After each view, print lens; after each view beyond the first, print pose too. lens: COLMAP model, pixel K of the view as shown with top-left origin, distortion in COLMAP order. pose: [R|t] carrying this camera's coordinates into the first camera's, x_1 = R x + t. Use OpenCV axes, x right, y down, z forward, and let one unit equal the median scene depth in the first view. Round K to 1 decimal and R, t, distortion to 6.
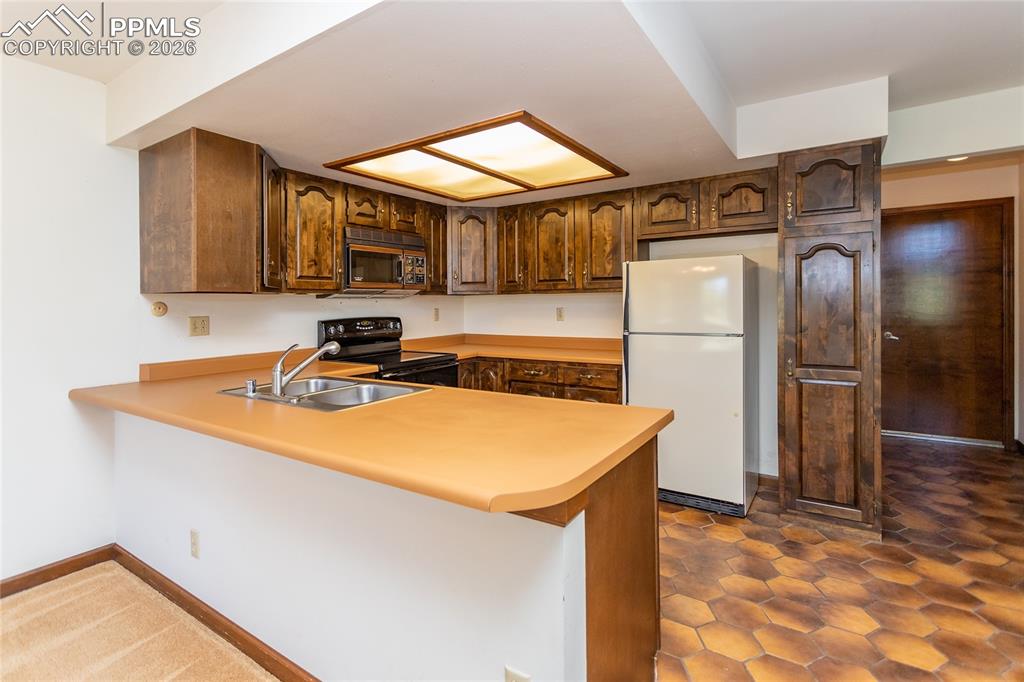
lens RADIAL K [[494.6, 0, 501.0], [0, 494.6, 298.7], [0, 0, 1]] dist [0.000951, 0.000161]
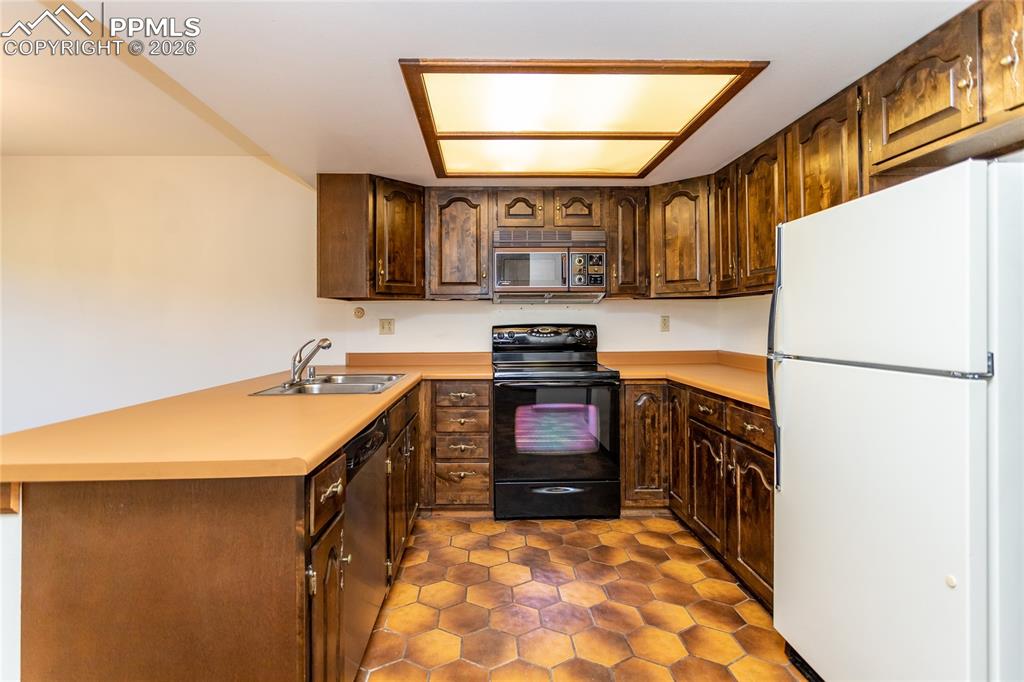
lens RADIAL K [[494.6, 0, 501.0], [0, 494.6, 298.7], [0, 0, 1]] dist [0.000951, 0.000161]
pose [[0.580382, -0.025834, -0.813934, 0.518050], [0.004128, 0.999577, -0.028783, 0.019898], [0.814334, 0.013345, 0.580244, 0.450141]]
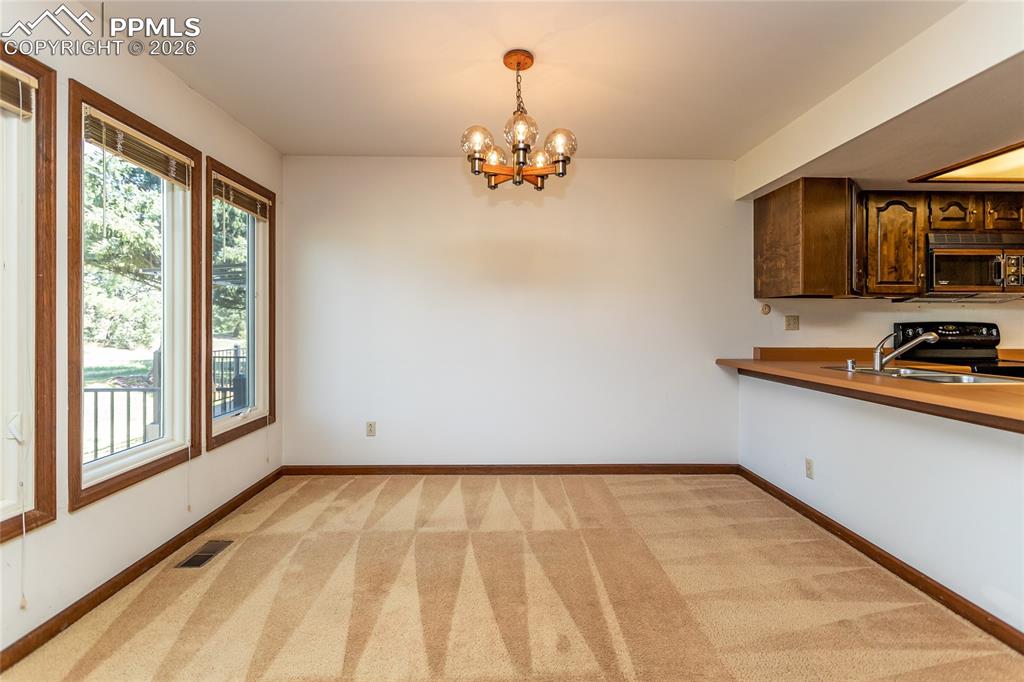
lens RADIAL K [[487.5, 0, 512.5], [0, 487.5, 314.6], [0, 0, 1]] dist [0.001051, -0.000036]
pose [[0.574972, 0.003492, -0.818166, 0.025970], [-0.006122, 0.999981, -0.000035, 0.033408], [0.818150, 0.005028, 0.574983, -0.323985]]
